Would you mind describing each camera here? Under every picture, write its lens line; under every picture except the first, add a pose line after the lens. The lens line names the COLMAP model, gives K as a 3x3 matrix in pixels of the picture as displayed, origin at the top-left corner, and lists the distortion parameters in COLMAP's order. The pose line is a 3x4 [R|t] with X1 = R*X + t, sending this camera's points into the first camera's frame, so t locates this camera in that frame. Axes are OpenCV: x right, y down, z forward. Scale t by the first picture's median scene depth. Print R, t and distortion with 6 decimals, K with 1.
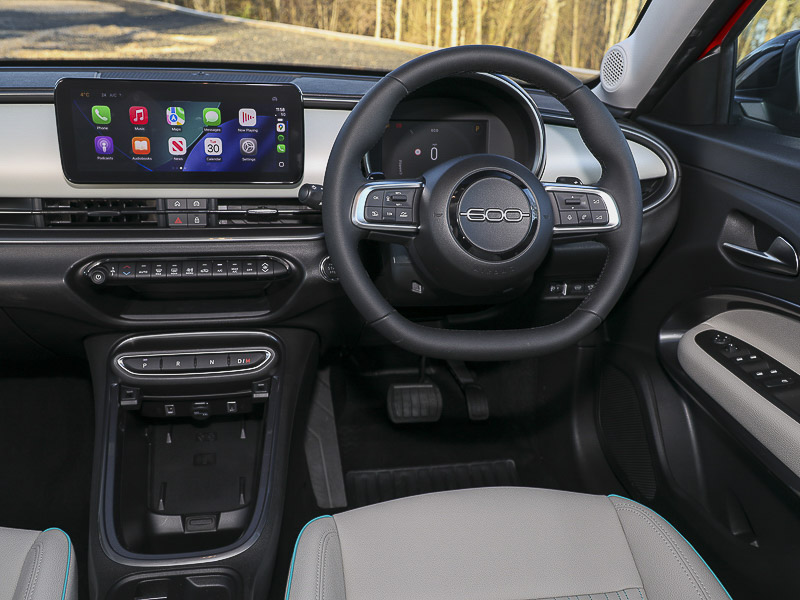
lens RADIAL K [[814.4, 0, 408.4], [0, 814.4, 298.1], [0, 0, 1]] dist [0.027781, 0.000000]
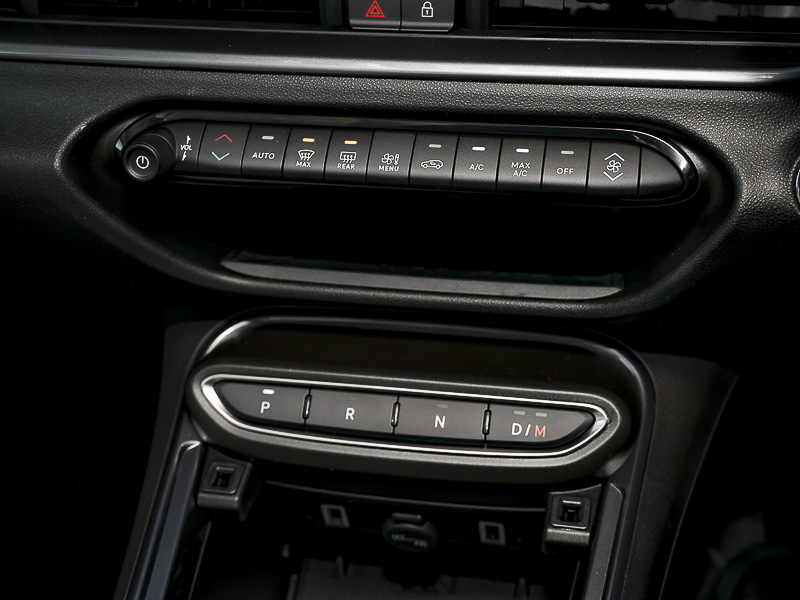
lens RADIAL K [[1278.1, 0, 397.6], [0, 1278.1, 301.6], [0, 0, 1]] dist [0.041778, 0.000000]
pose [[0.931179, 0.113150, -0.346559, -0.070429], [-0.076090, 0.990000, 0.118784, -0.036796], [0.356534, -0.084240, 0.930477, 0.473722]]
